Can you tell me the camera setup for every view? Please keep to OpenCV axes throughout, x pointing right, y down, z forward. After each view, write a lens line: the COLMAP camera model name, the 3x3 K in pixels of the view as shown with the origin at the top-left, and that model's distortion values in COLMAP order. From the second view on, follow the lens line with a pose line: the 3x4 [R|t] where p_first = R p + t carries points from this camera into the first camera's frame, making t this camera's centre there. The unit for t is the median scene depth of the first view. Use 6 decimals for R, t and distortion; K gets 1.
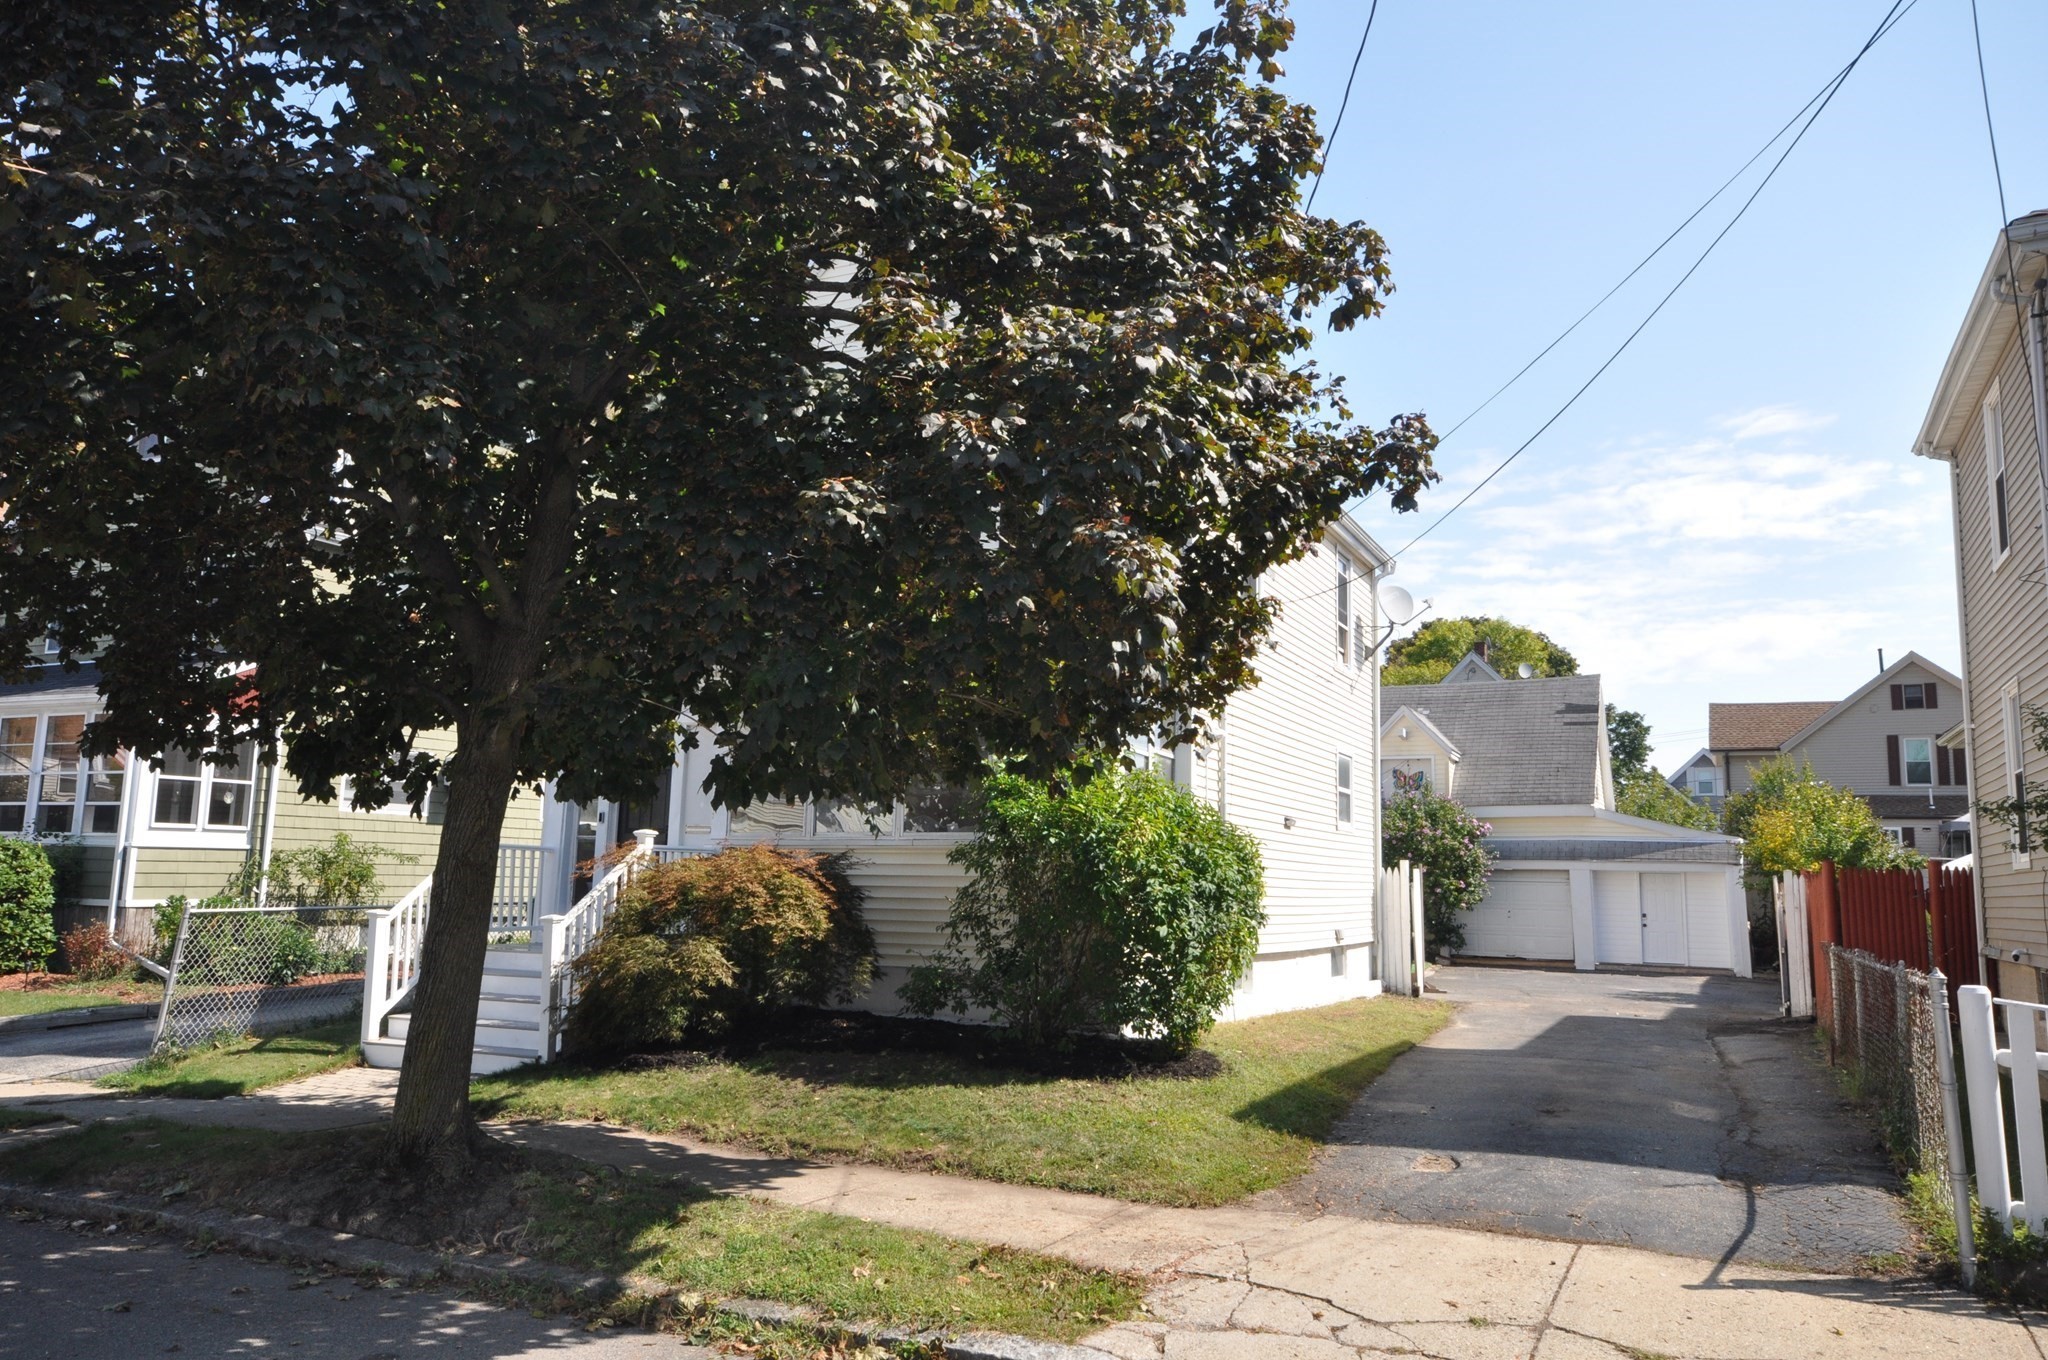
lens RADIAL K [[1460.5, 0, 1024.0], [0, 1460.5, 680.0], [0, 0, 1]] dist [0.033131, 0.000345]
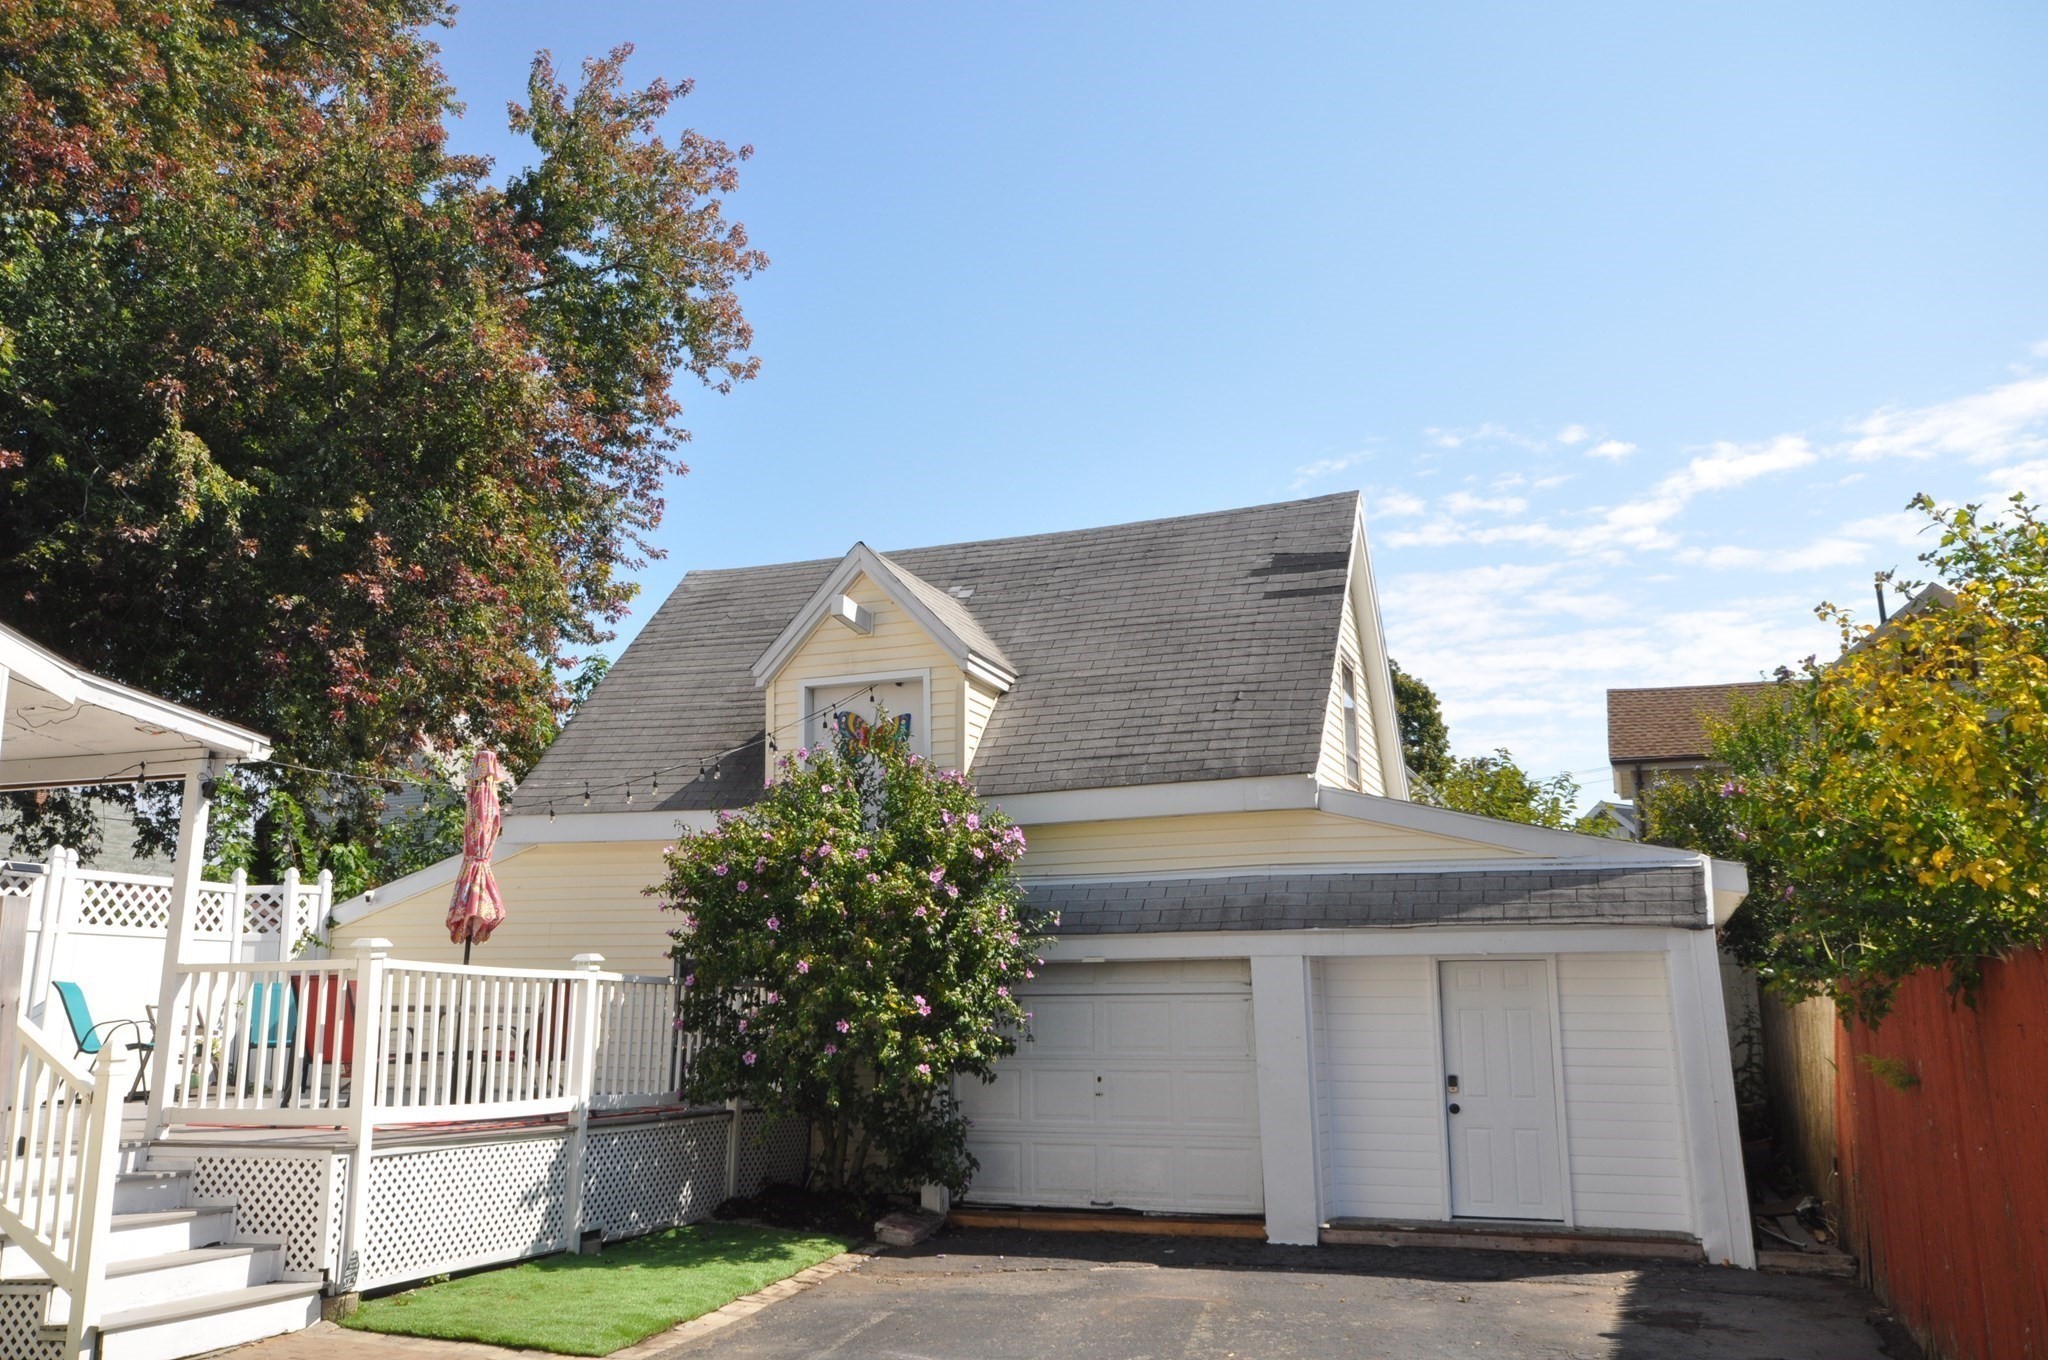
lens RADIAL K [[1670.5, 0, 1016.5], [0, 1670.5, 686.6], [0, 0, 1]] dist [0.012824, 0.019689]
pose [[0.995170, -0.006806, 0.097935, 0.271163], [0.012158, 0.998459, -0.054149, 0.083510], [-0.097416, 0.055078, 0.993719, 0.587753]]
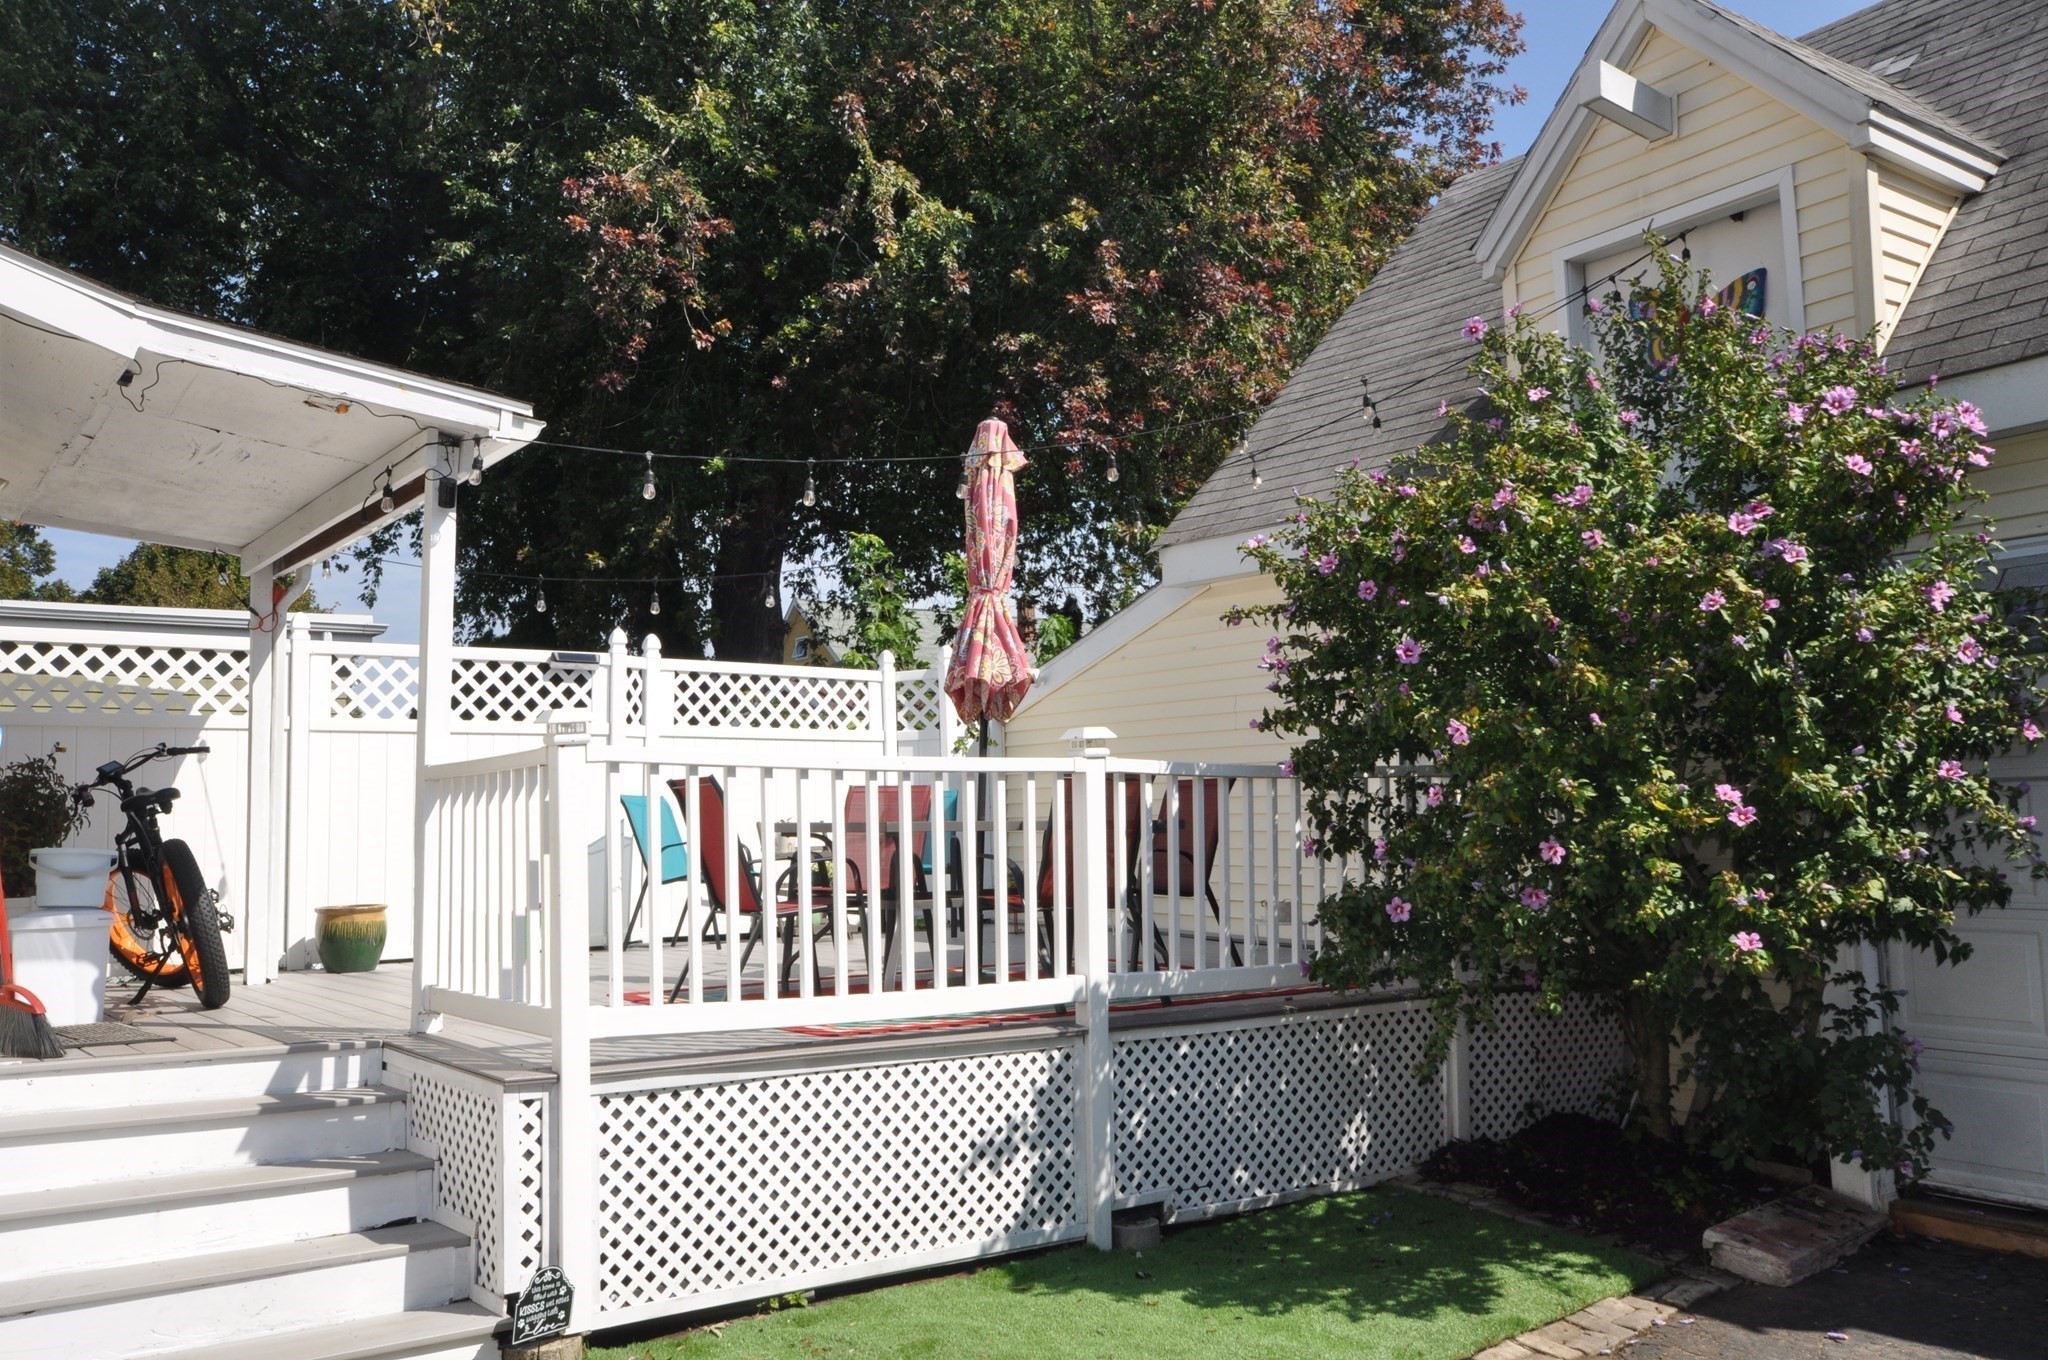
lens RADIAL K [[1670.5, 0, 1016.5], [0, 1670.5, 686.6], [0, 0, 1]] dist [0.012824, 0.019689]
pose [[0.874279, -0.081300, -0.478568, 0.304769], [0.106097, 0.994043, 0.024956, 0.109921], [0.473688, -0.072594, 0.877696, 0.779610]]
